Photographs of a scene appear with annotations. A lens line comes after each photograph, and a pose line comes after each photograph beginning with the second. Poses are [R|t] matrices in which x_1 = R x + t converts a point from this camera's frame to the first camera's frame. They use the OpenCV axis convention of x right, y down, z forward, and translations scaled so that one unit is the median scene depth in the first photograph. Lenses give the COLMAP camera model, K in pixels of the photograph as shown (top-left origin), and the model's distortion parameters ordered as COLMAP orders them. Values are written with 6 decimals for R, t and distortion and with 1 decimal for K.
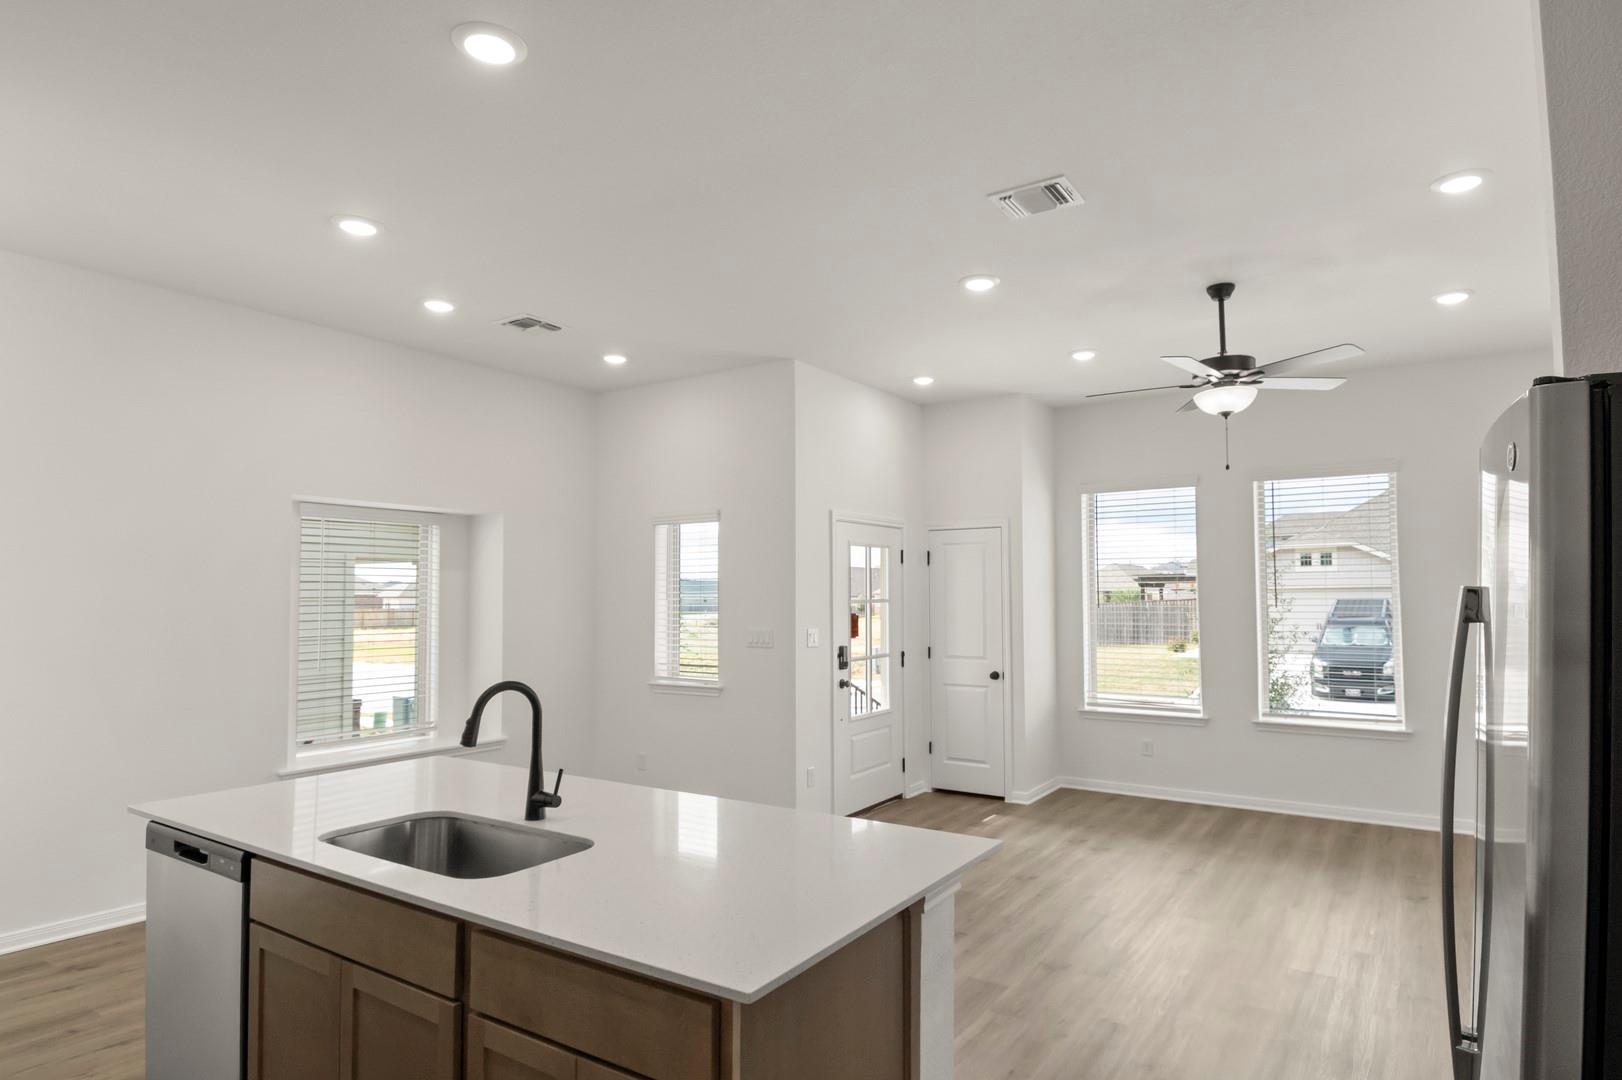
lens RADIAL K [[876.9, 0, 845.2], [0, 876.9, 556.2], [0, 0, 1]] dist [0.024255, -0.036036]
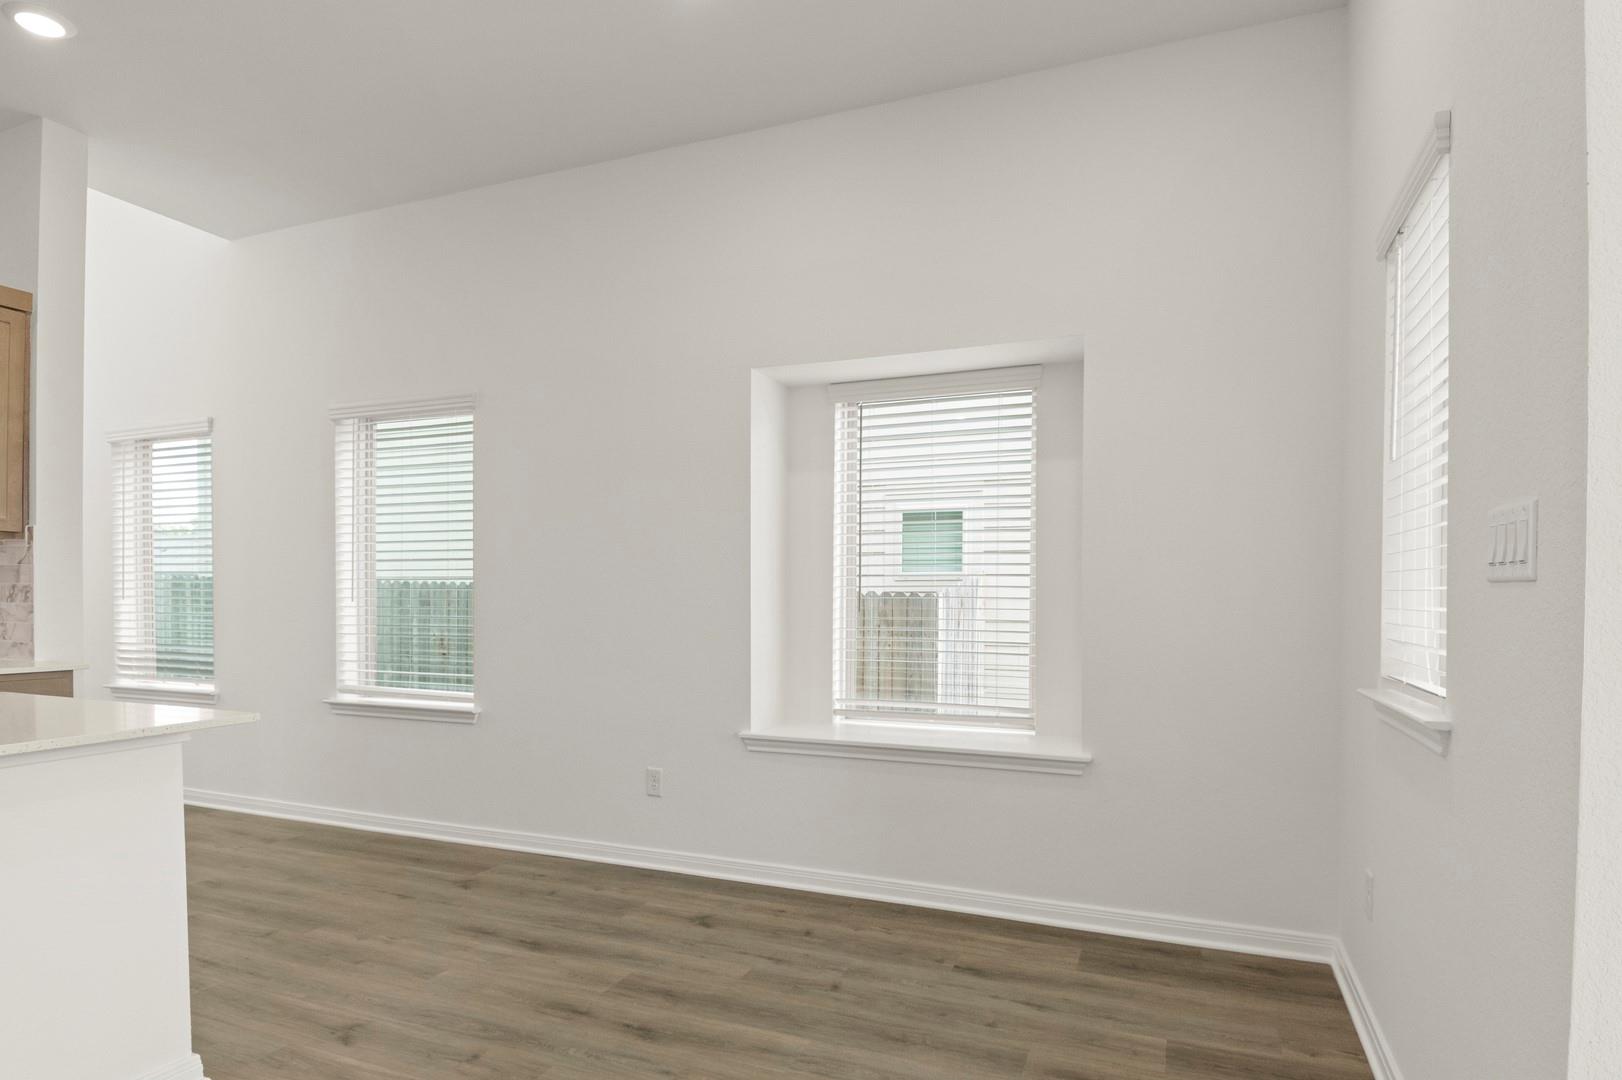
lens RADIAL K [[869.0, 0, 837.1], [0, 869.0, 605.7], [0, 0, 1]] dist [0.004624, -0.014683]
pose [[0.196326, 0.011435, -0.980472, 0.090764], [0.042009, 0.998916, 0.020062, 0.092686], [0.979638, -0.045127, 0.195632, 0.714671]]
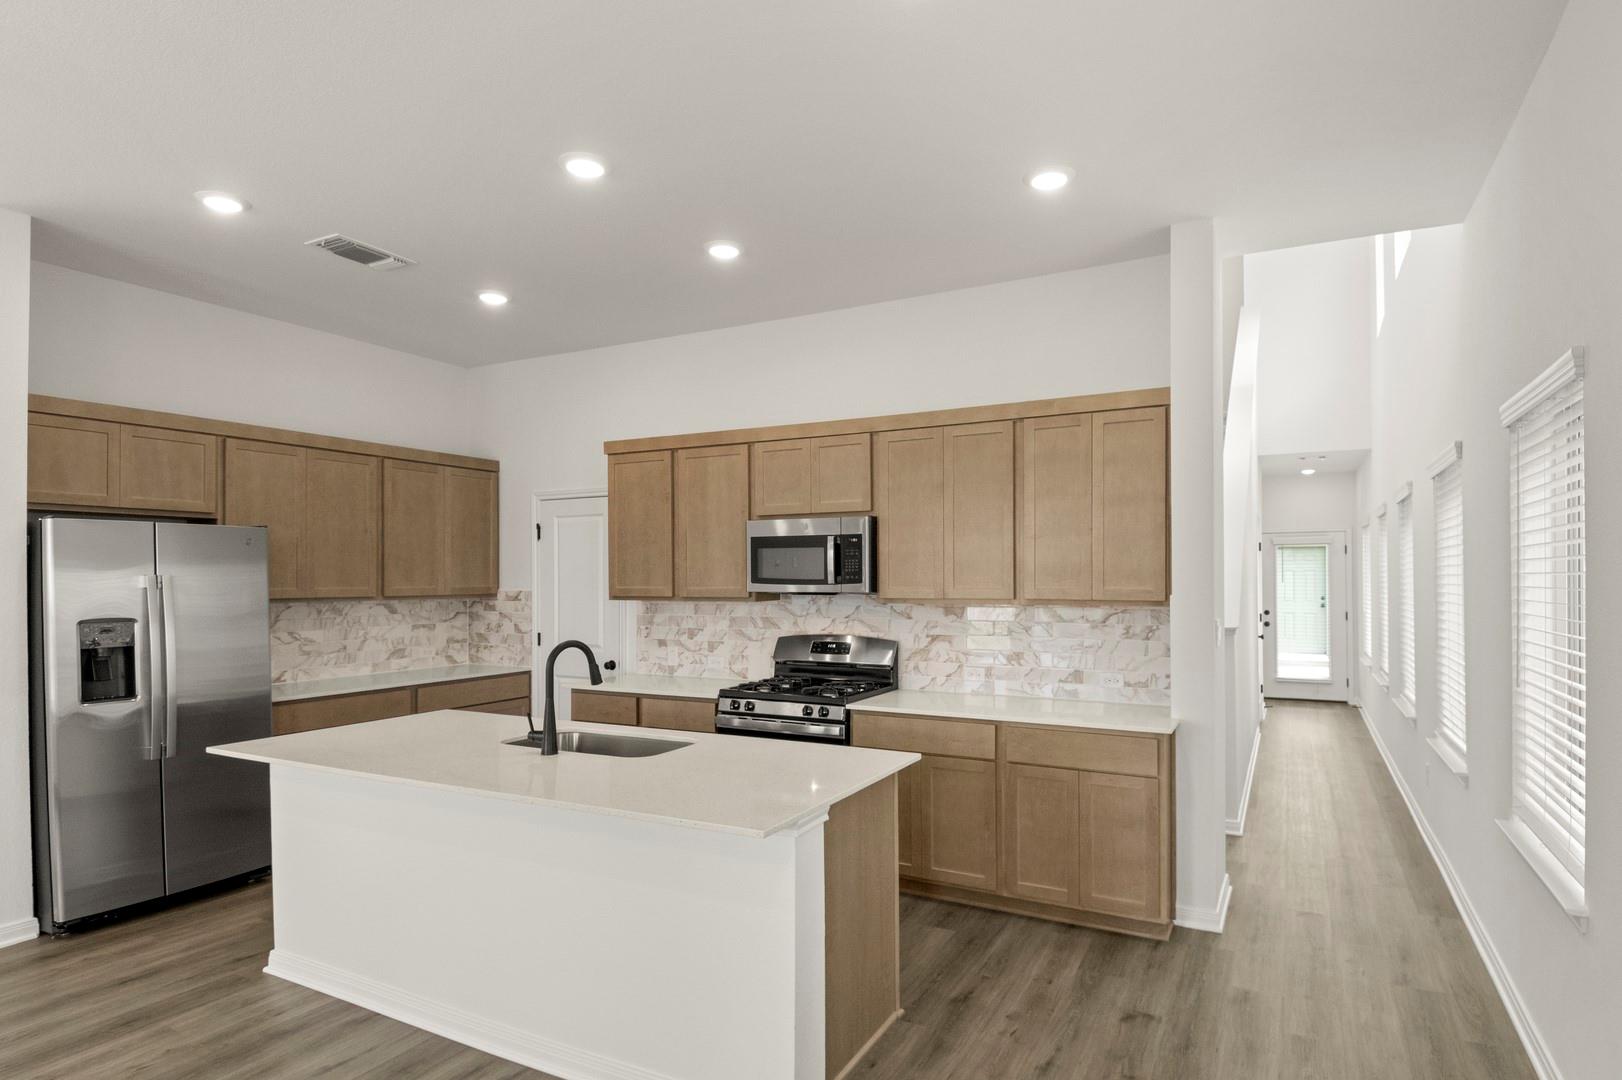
lens RADIAL K [[871.8, 0, 837.9], [0, 871.8, 568.4], [0, 0, 1]] dist [0.035444, -0.045907]
pose [[-0.995538, 0.005382, -0.094212, -0.259897], [0.010921, 0.998235, -0.058374, 0.045540], [0.093731, -0.059142, -0.993839, 0.921144]]
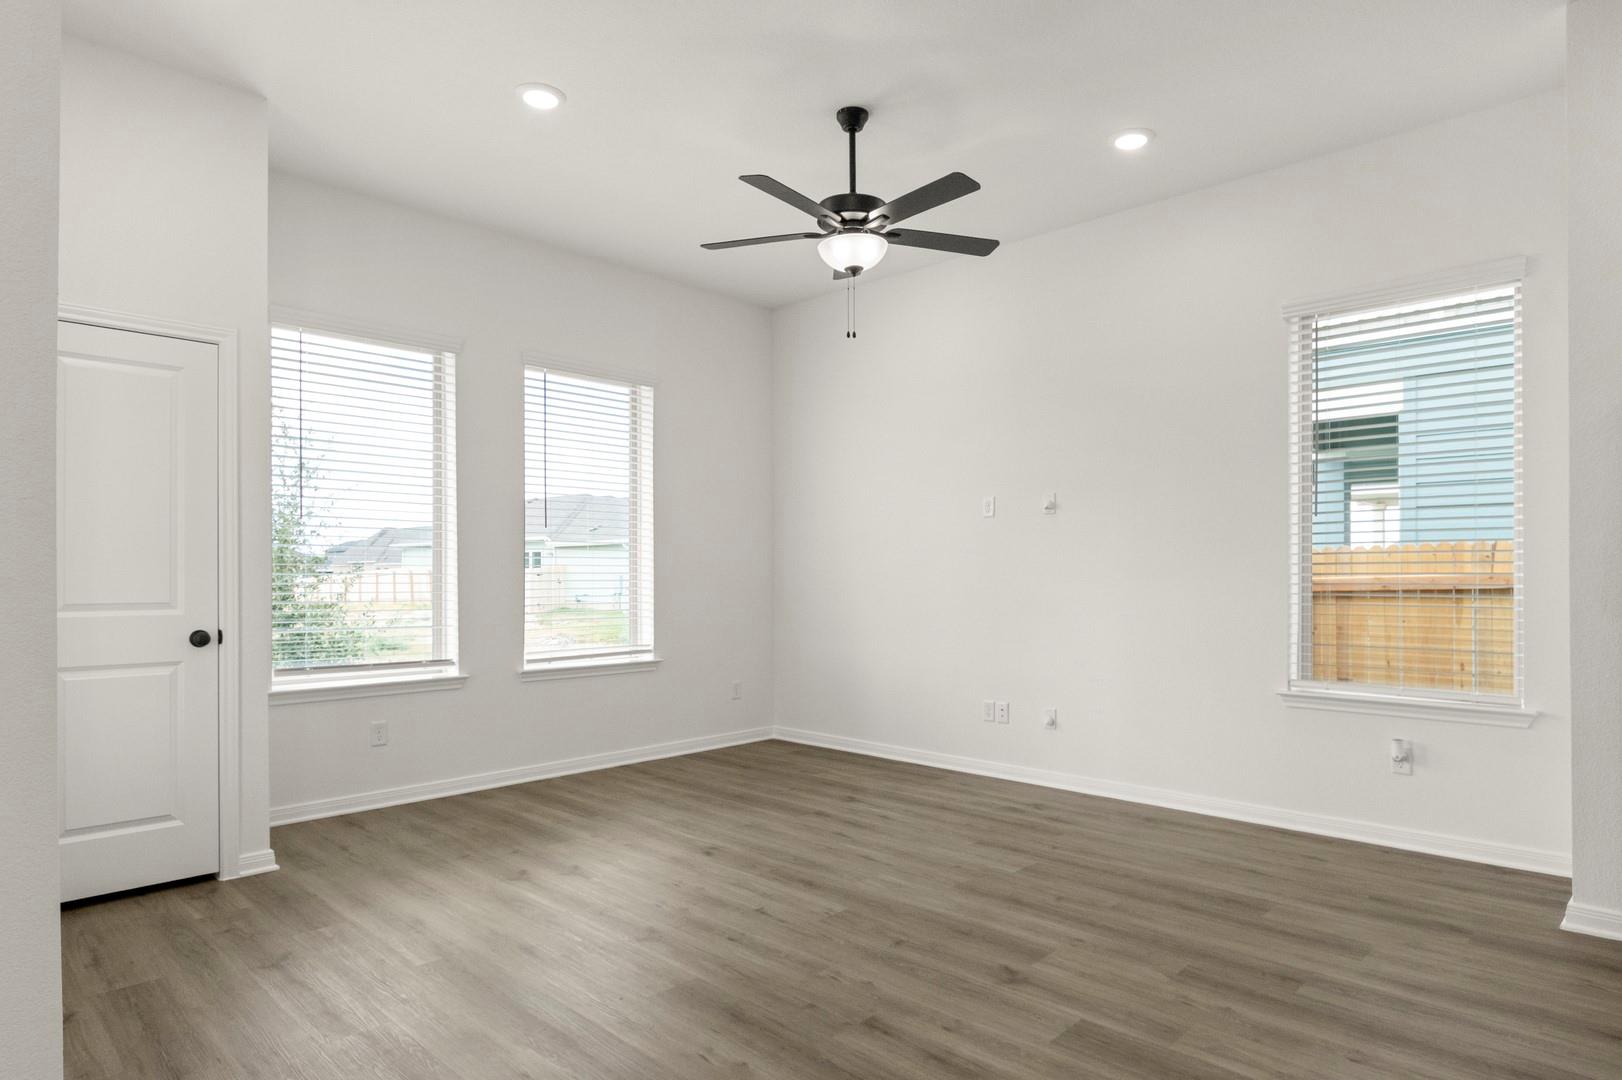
lens RADIAL K [[921.2, 0, 838.7], [0, 921.2, 577.9], [0, 0, 1]] dist [-0.006027, -0.003354]
pose [[0.174295, 0.000186, 0.984693, -0.299291], [-0.046999, 0.998862, 0.008130, 0.086635], [-0.983571, -0.047697, 0.174106, 0.595662]]
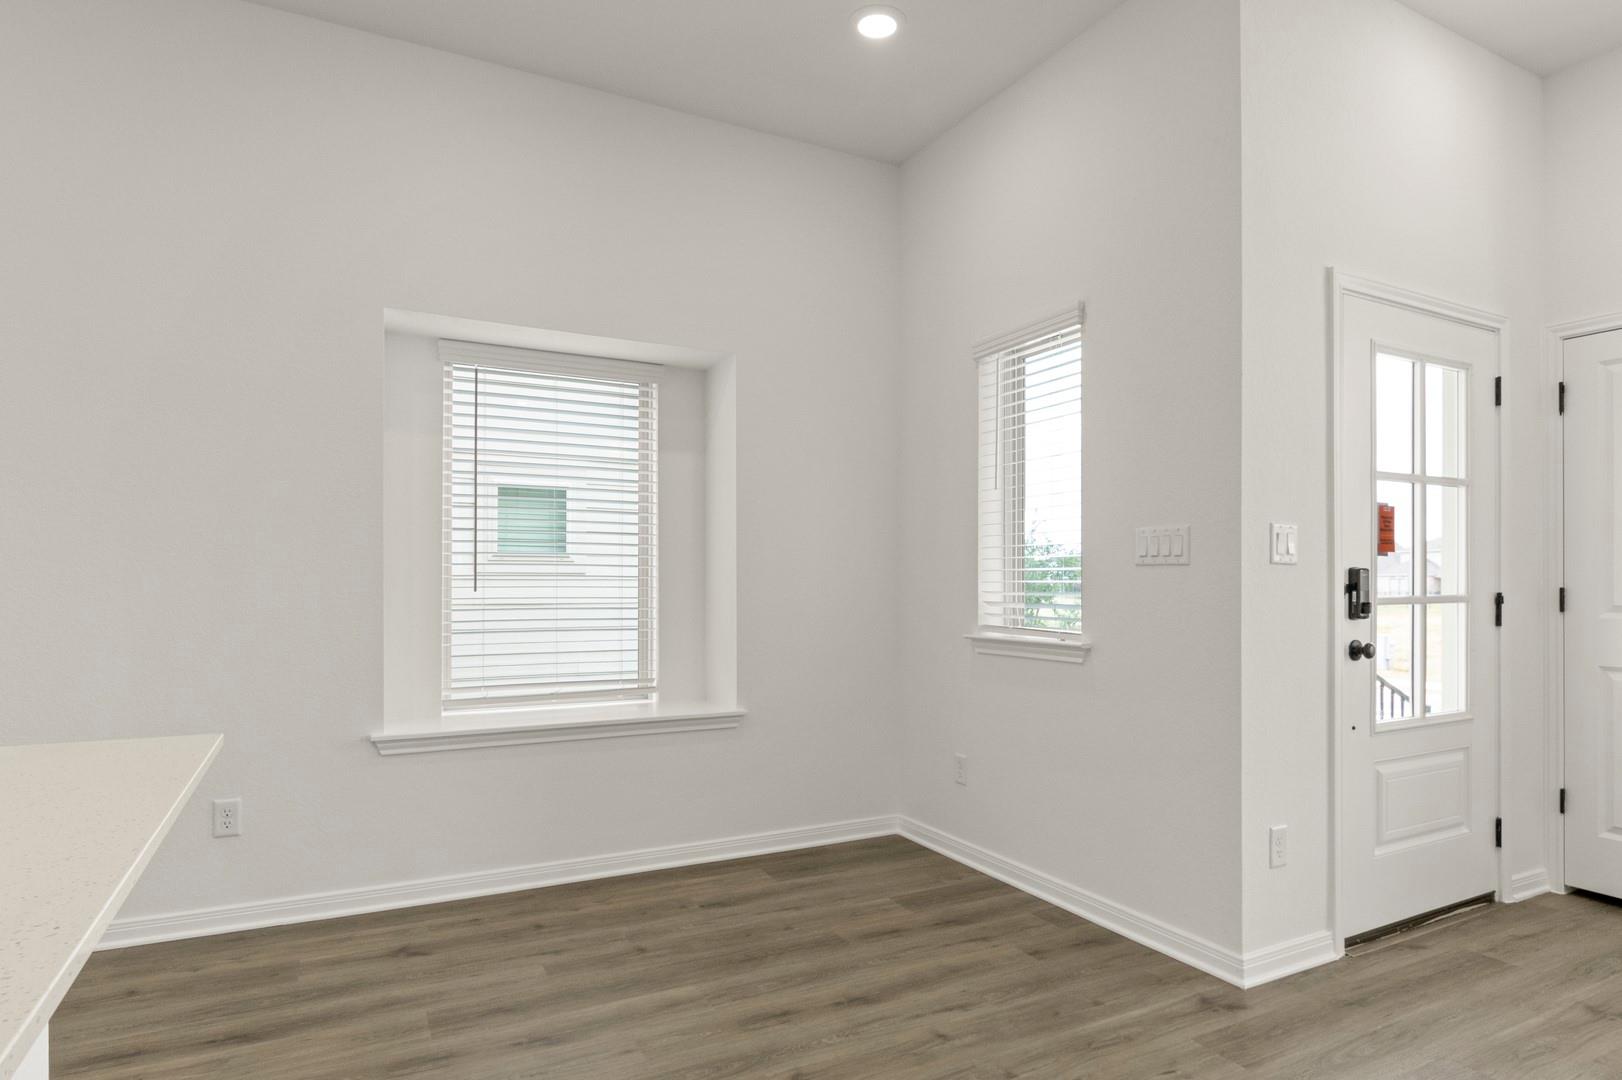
lens RADIAL K [[921.2, 0, 838.7], [0, 921.2, 577.9], [0, 0, 1]] dist [-0.006027, -0.003354]
pose [[0.878567, 0.003924, -0.477603, -0.011178], [0.016965, 0.999079, 0.039416, 0.081537], [0.477317, -0.042732, 0.877691, 0.436233]]
